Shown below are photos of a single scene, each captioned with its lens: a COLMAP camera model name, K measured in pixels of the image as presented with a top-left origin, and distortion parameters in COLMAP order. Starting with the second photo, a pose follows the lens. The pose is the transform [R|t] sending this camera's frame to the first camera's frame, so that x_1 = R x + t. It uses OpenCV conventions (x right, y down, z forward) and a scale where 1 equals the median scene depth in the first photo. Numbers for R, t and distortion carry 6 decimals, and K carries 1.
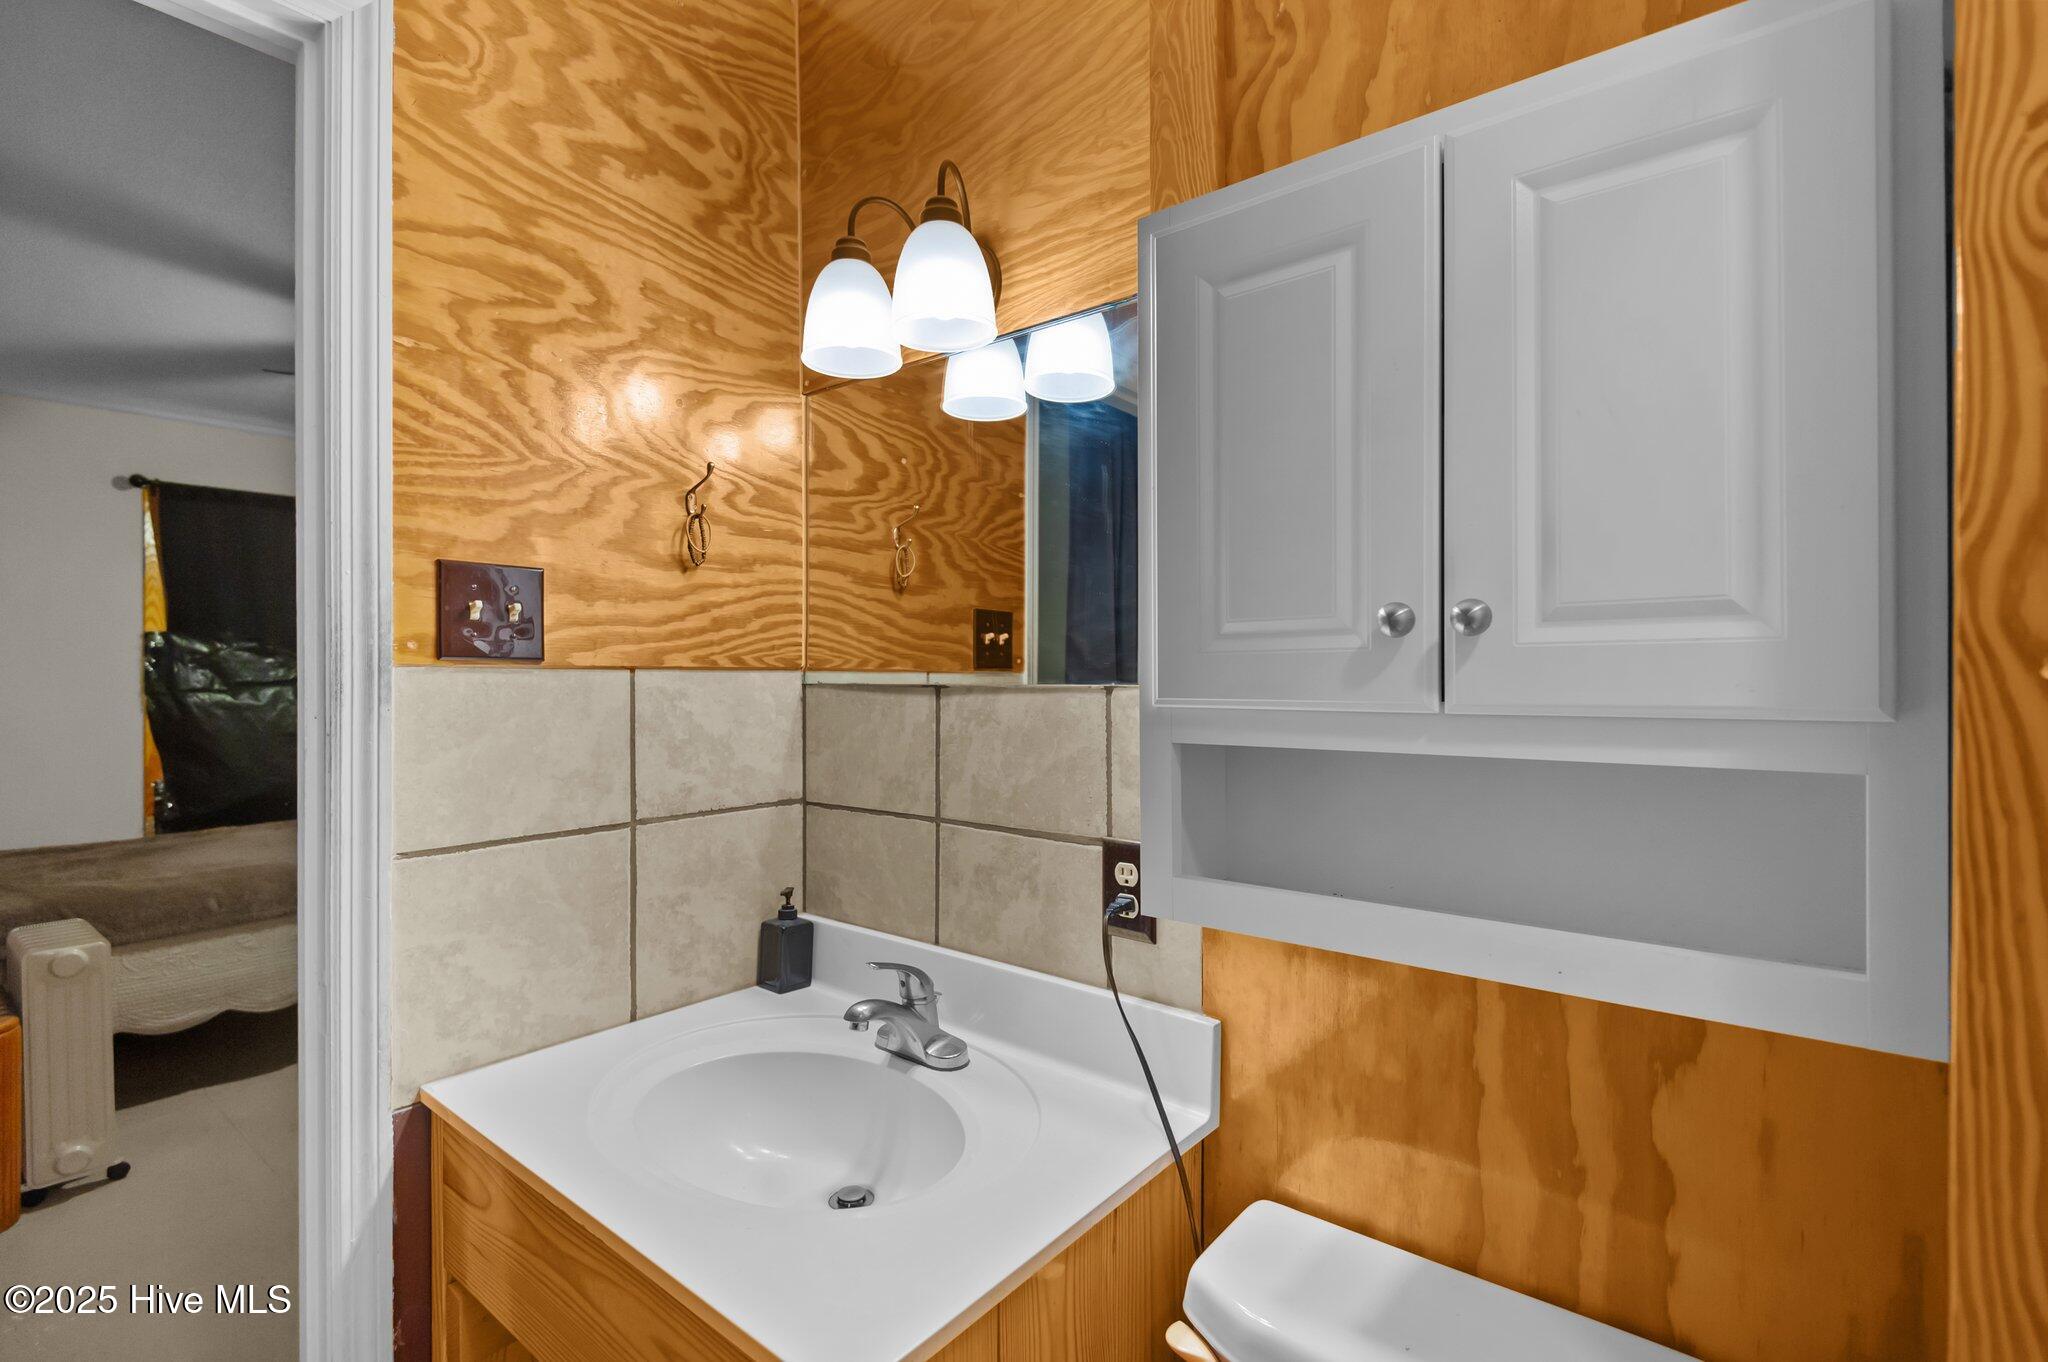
lens RADIAL K [[932.5, 0, 1003.0], [0, 932.5, 676.8], [0, 0, 1]] dist [0.010596, -0.002793]
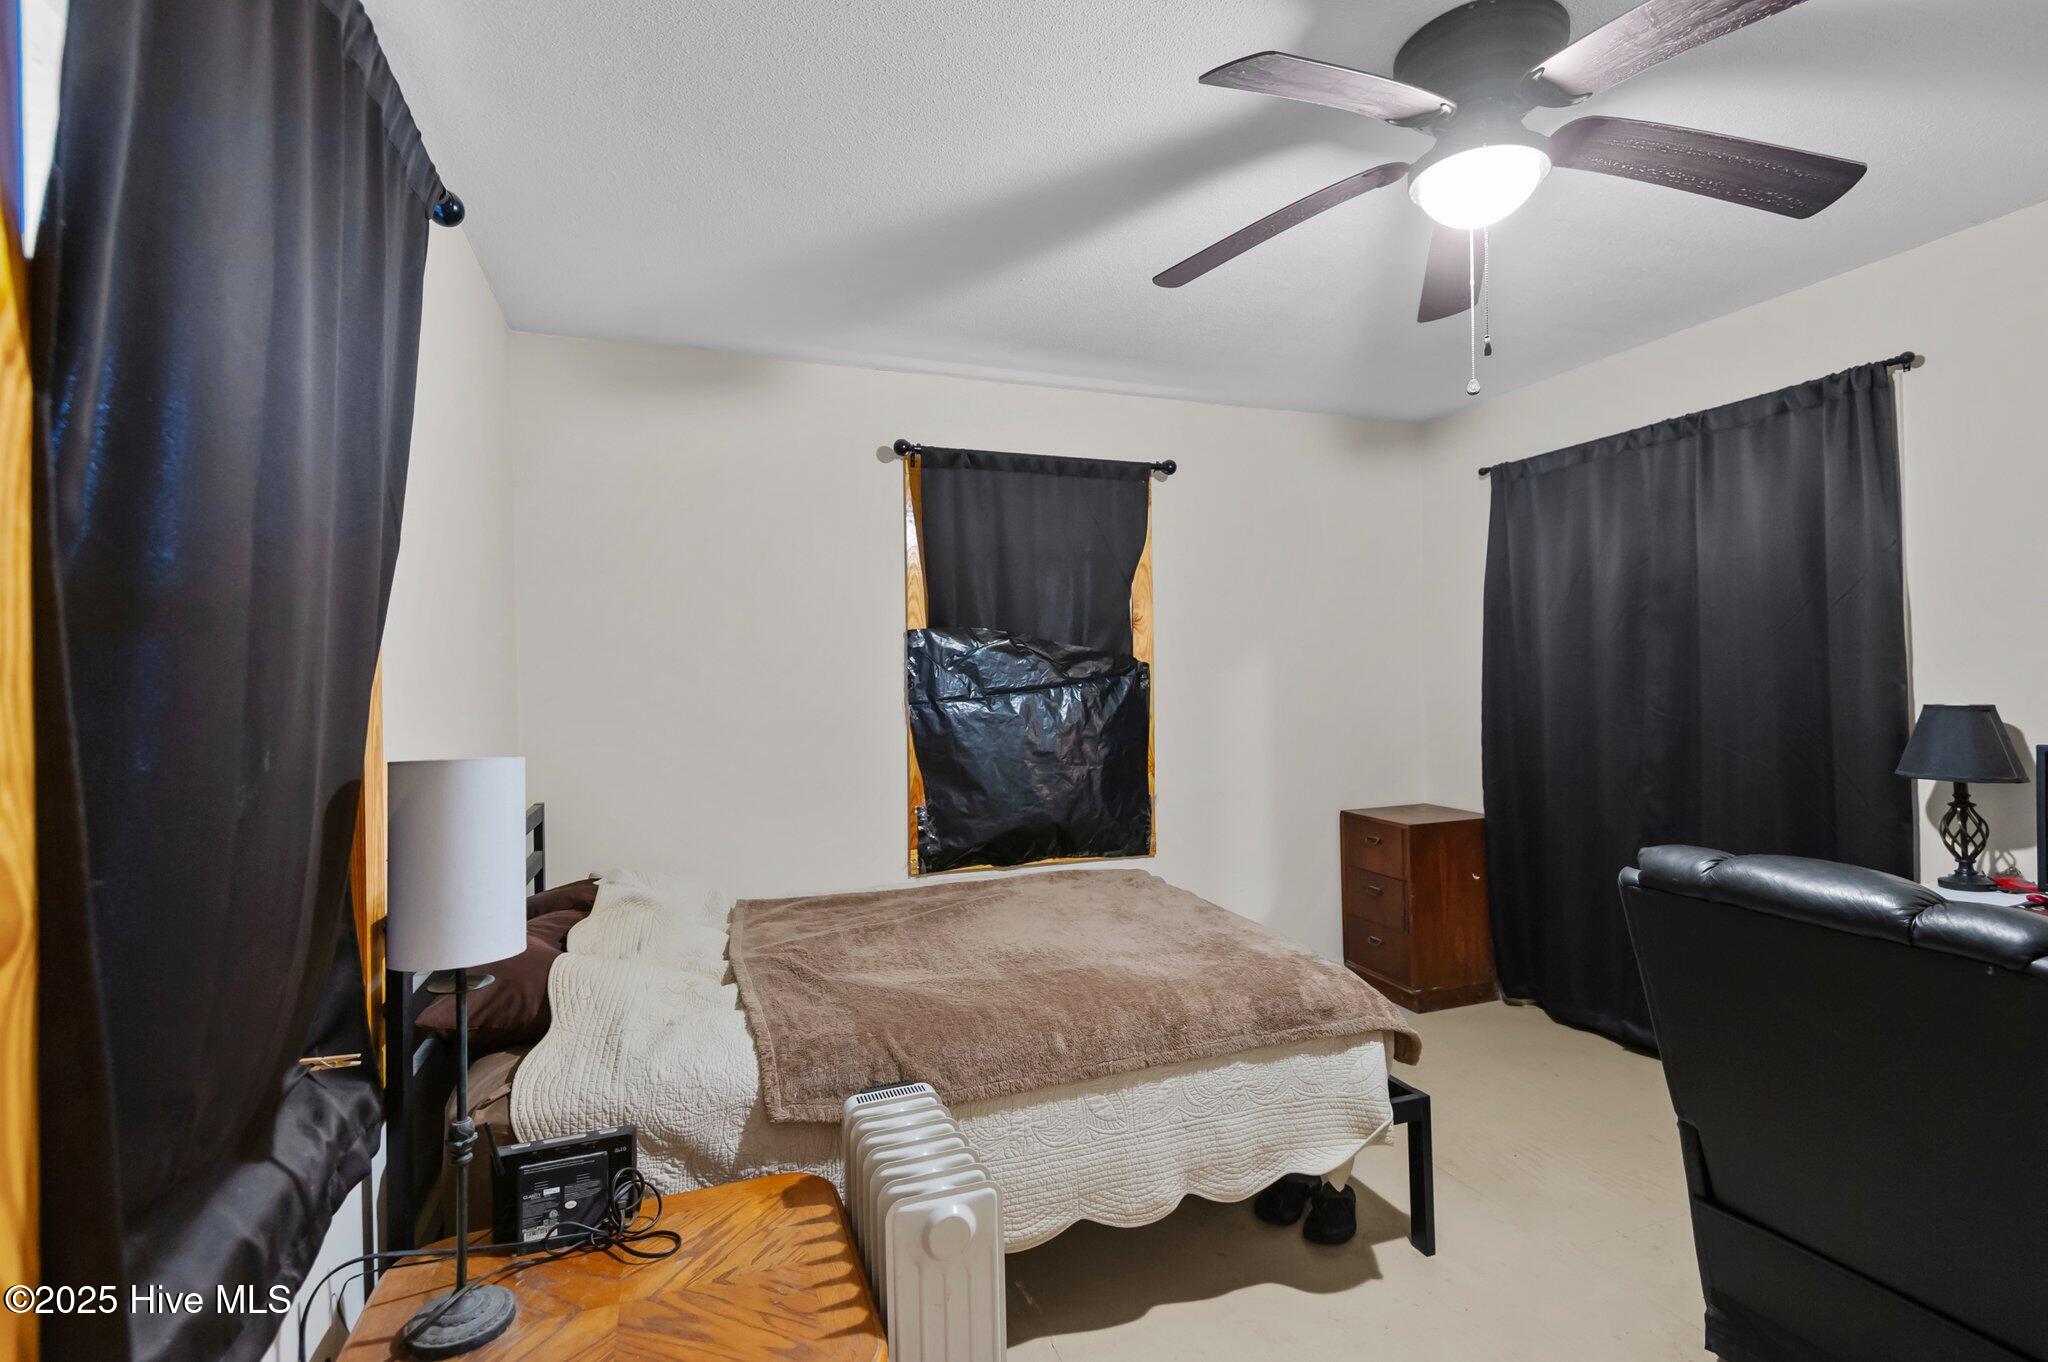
lens RADIAL K [[932.5, 0, 1040.3], [0, 932.5, 681.9], [0, 0, 1]] dist [0.010596, -0.002793]
pose [[0.869049, -0.010243, -0.494619, -0.393985], [0.010505, 0.999942, -0.002251, 0.002158], [0.494614, -0.003240, 0.869107, 0.328925]]
